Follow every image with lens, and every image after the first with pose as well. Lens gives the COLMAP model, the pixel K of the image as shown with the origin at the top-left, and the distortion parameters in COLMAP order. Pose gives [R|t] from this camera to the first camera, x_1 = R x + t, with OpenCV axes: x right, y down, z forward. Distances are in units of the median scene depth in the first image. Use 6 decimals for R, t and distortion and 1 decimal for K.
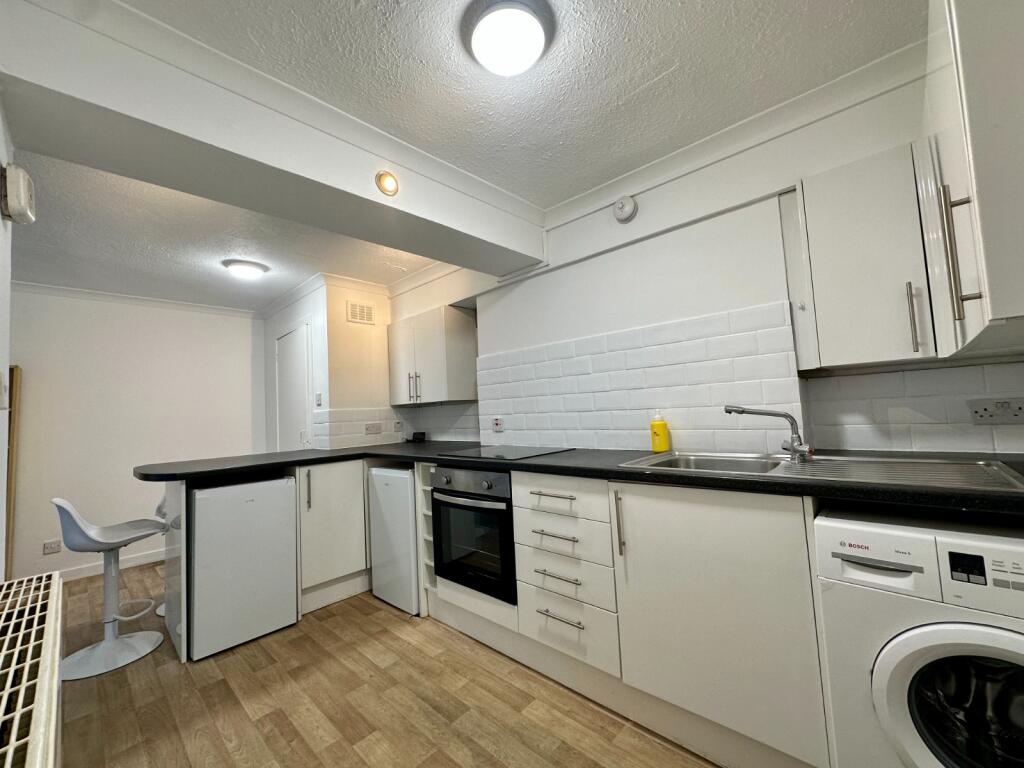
lens RADIAL K [[411.0, 0, 512.0], [0, 411.0, 384.0], [0, 0, 1]] dist [-0.001623, -0.000136]
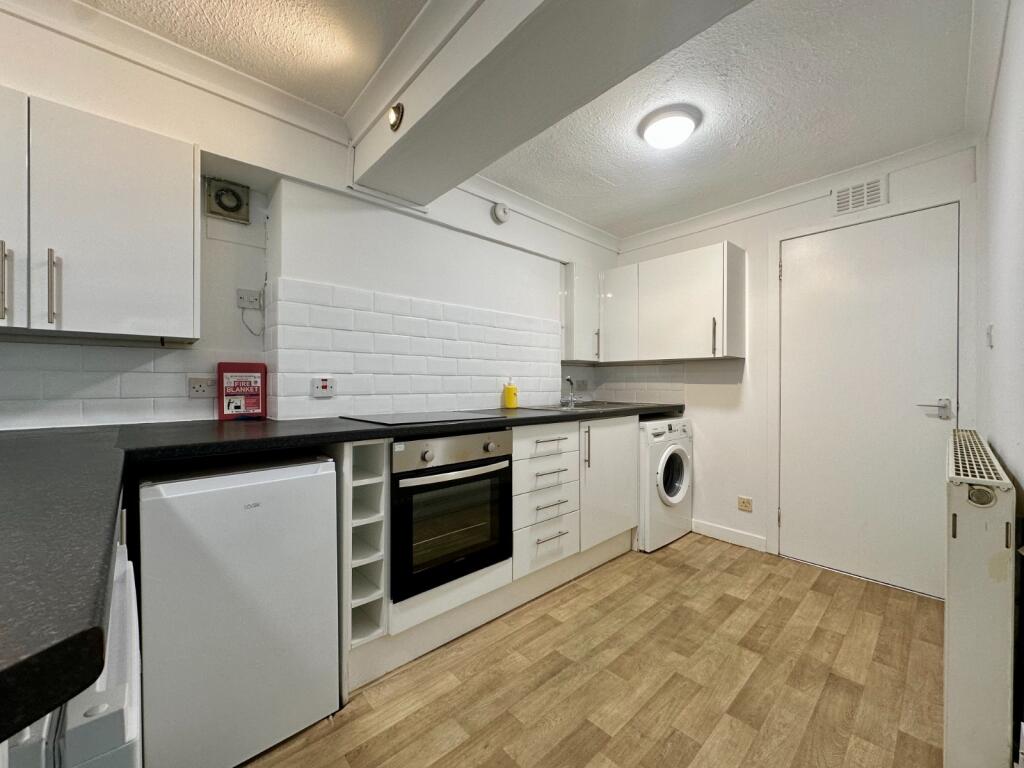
lens RADIAL K [[411.0, 0, 512.0], [0, 411.0, 384.0], [0, 0, 1]] dist [-0.001623, -0.000136]
pose [[0.066632, 0.049065, 0.996571, -1.037064], [-0.066534, 0.996786, -0.044627, 0.152970], [-0.995557, -0.063332, 0.069682, 0.953058]]
